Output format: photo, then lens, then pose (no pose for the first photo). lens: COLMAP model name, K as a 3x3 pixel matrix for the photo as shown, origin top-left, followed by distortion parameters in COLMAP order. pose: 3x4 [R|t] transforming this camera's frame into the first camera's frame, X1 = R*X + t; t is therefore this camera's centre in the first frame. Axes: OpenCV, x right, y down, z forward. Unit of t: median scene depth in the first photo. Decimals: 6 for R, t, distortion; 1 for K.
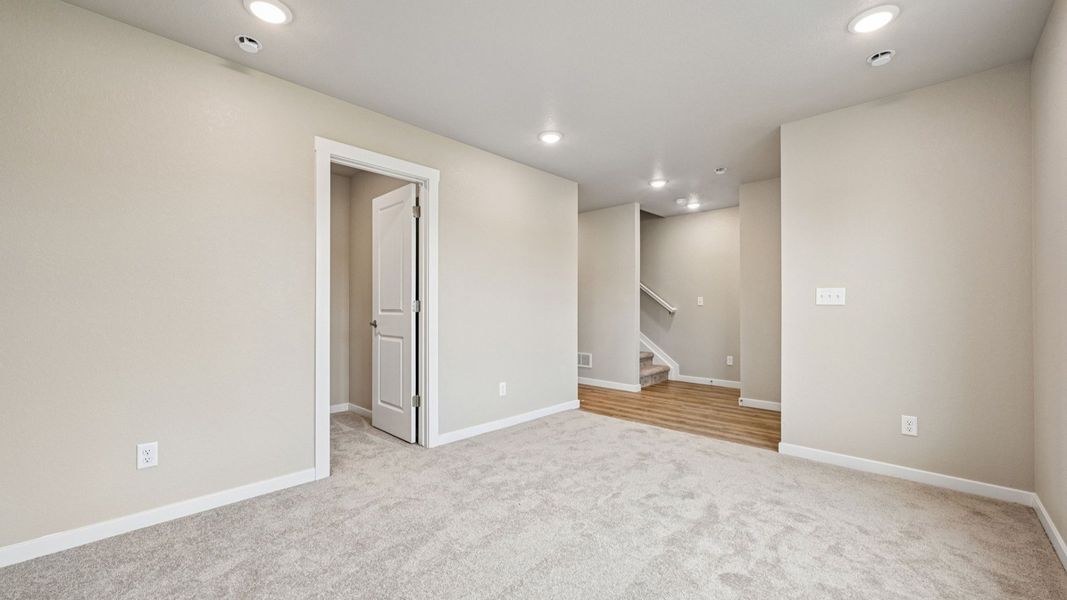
lens RADIAL K [[417.7, 0, 536.0], [0, 417.7, 306.7], [0, 0, 1]] dist [-0.002956, 0.000776]
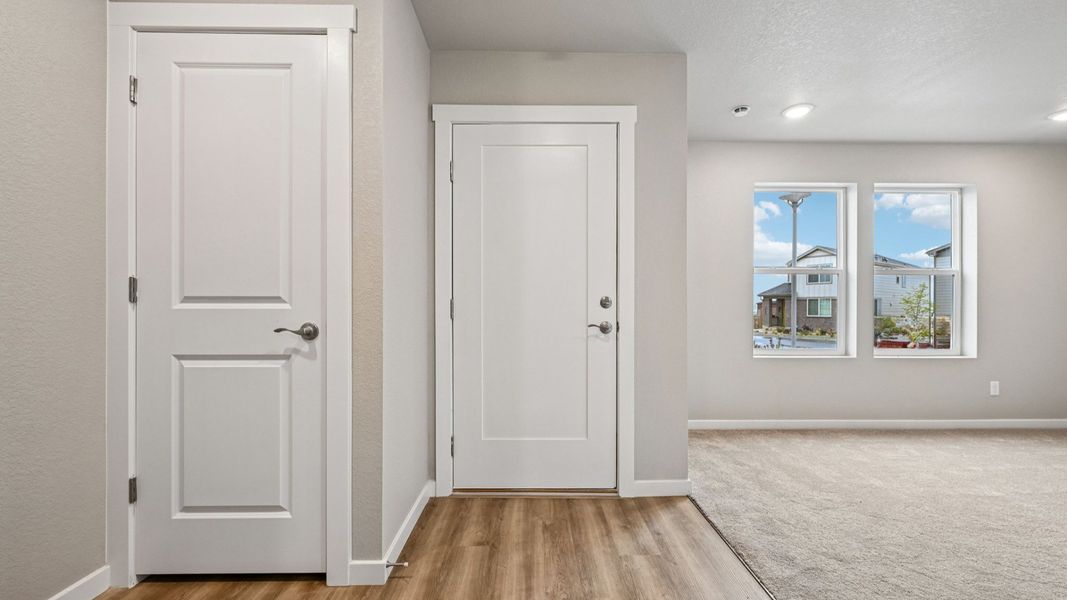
lens RADIAL K [[419.1, 0, 536.3], [0, 419.1, 306.7], [0, 0, 1]] dist [-0.001609, 0.000337]
pose [[-0.694796, -0.007373, 0.719169, 0.243037], [-0.005118, 0.999973, 0.005308, 0.012693], [-0.719189, 0.000007, -0.694815, 1.748205]]
